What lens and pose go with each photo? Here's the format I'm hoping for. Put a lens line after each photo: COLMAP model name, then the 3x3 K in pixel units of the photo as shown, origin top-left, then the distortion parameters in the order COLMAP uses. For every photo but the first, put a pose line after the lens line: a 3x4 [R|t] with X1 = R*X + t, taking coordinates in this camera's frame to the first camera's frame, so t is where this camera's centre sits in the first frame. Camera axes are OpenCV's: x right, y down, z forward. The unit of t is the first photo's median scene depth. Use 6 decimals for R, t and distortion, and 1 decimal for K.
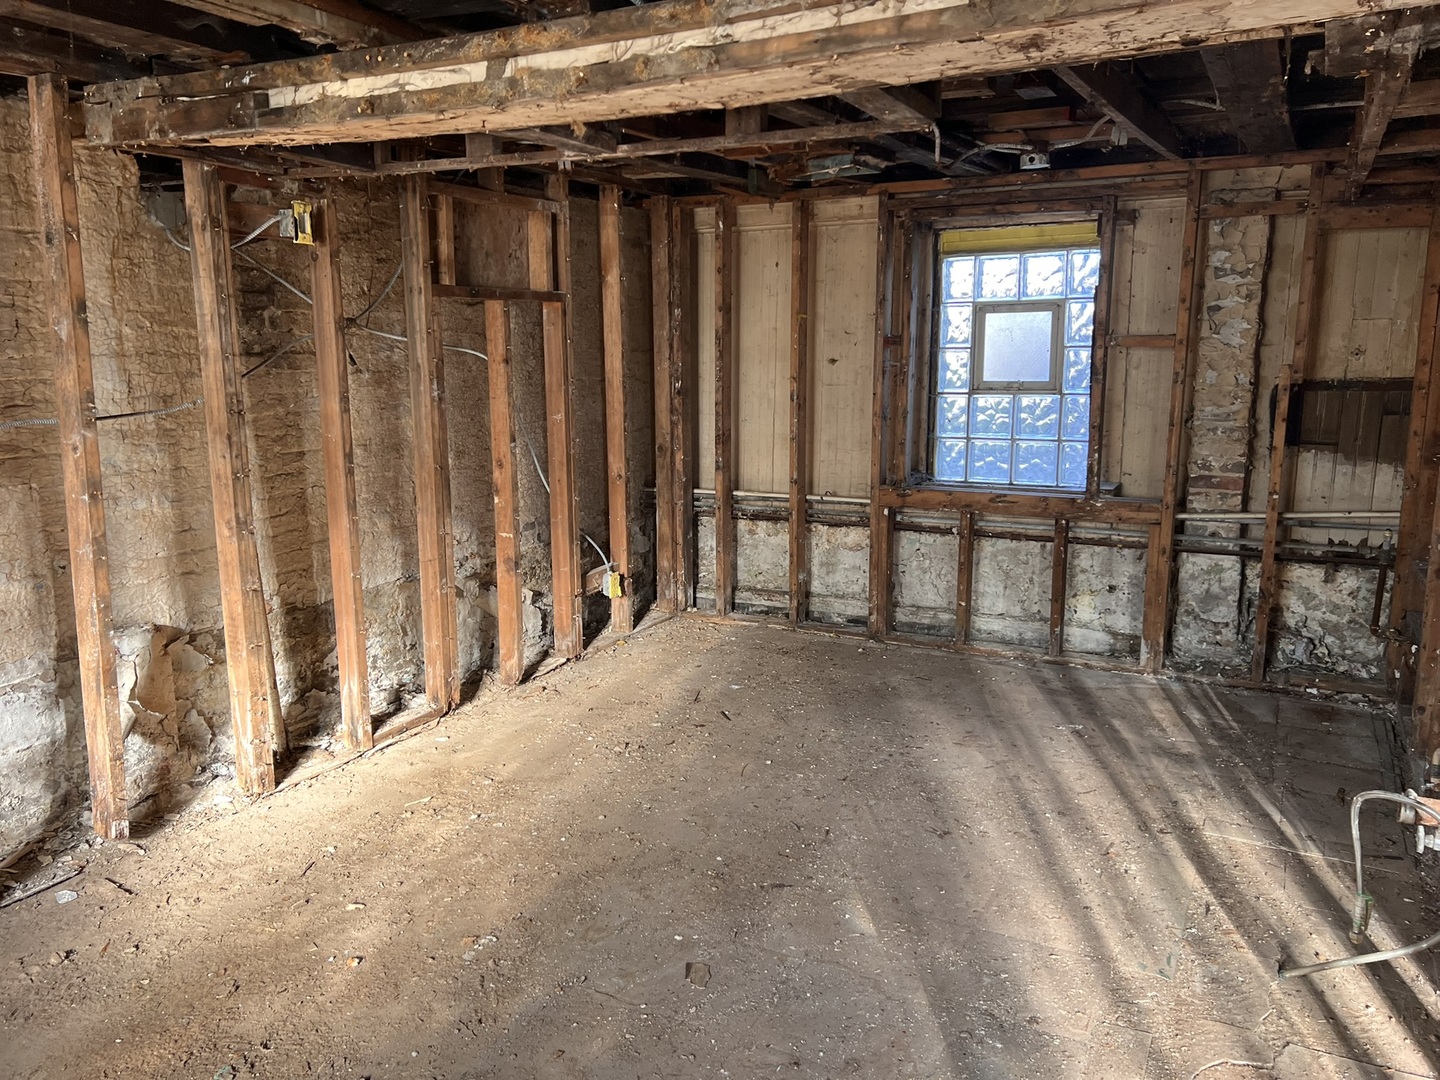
lens RADIAL K [[1086.1, 0, 727.4], [0, 1086.1, 543.3], [0, 0, 1]] dist [0.061918, -0.060504]
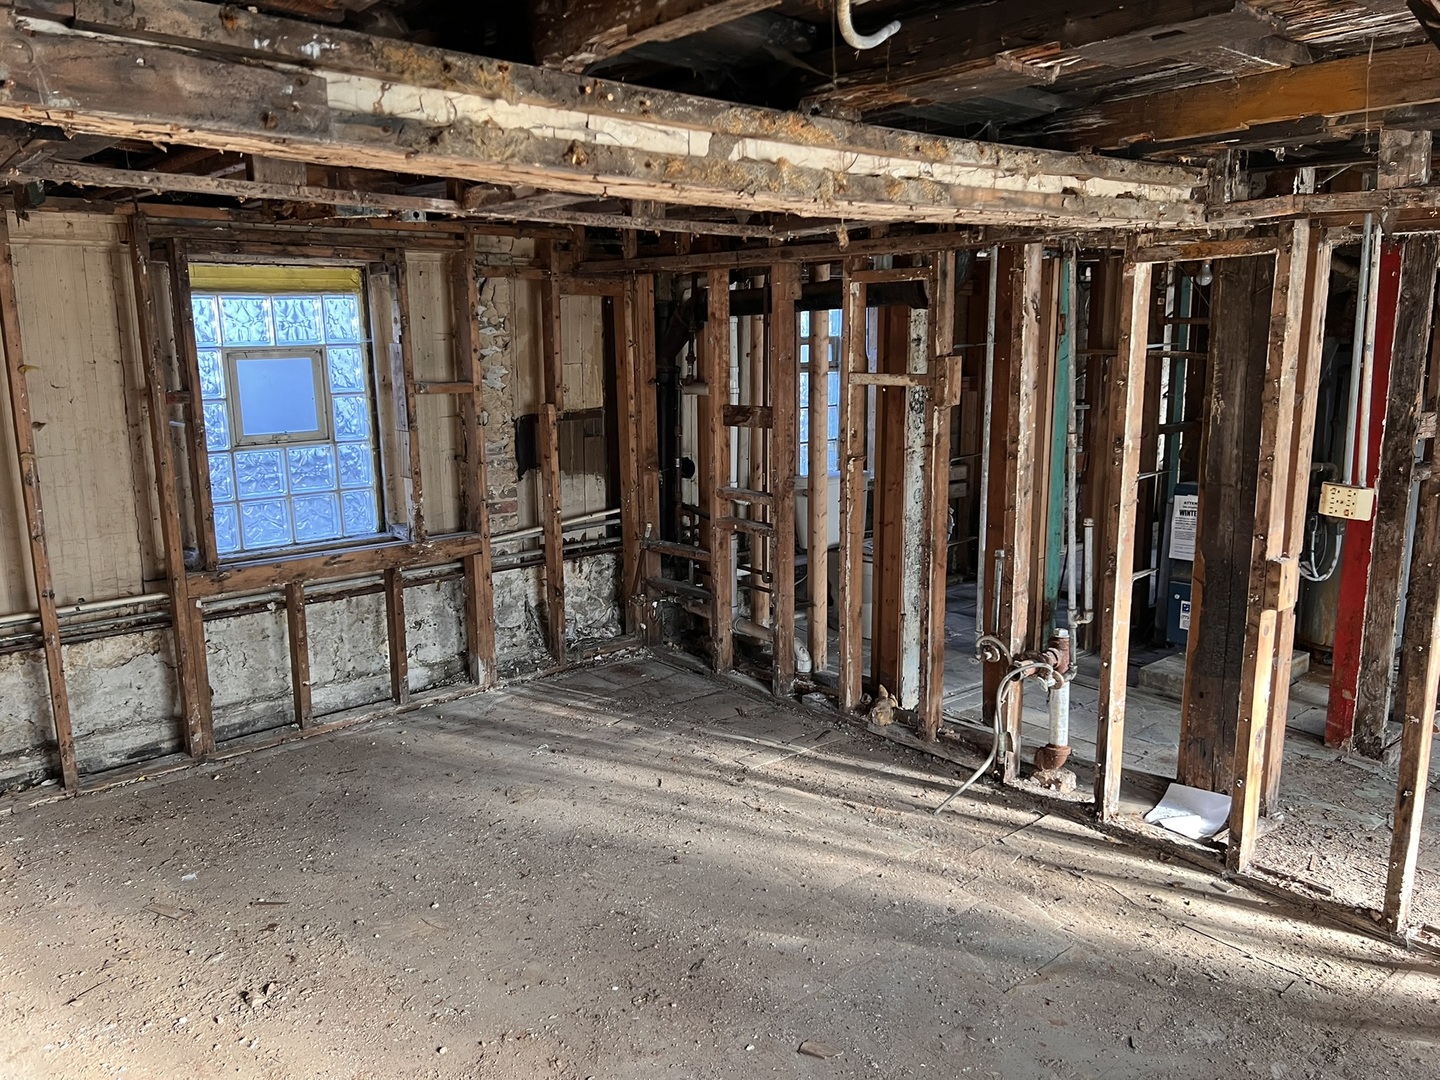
lens RADIAL K [[1086.1, 0, 725.1], [0, 1086.1, 538.9], [0, 0, 1]] dist [0.061918, -0.060504]
pose [[0.362406, -0.179283, 0.914614, -0.514434], [0.178591, 0.976498, 0.120649, -0.119661], [-0.914750, 0.119617, 0.385907, 0.356347]]
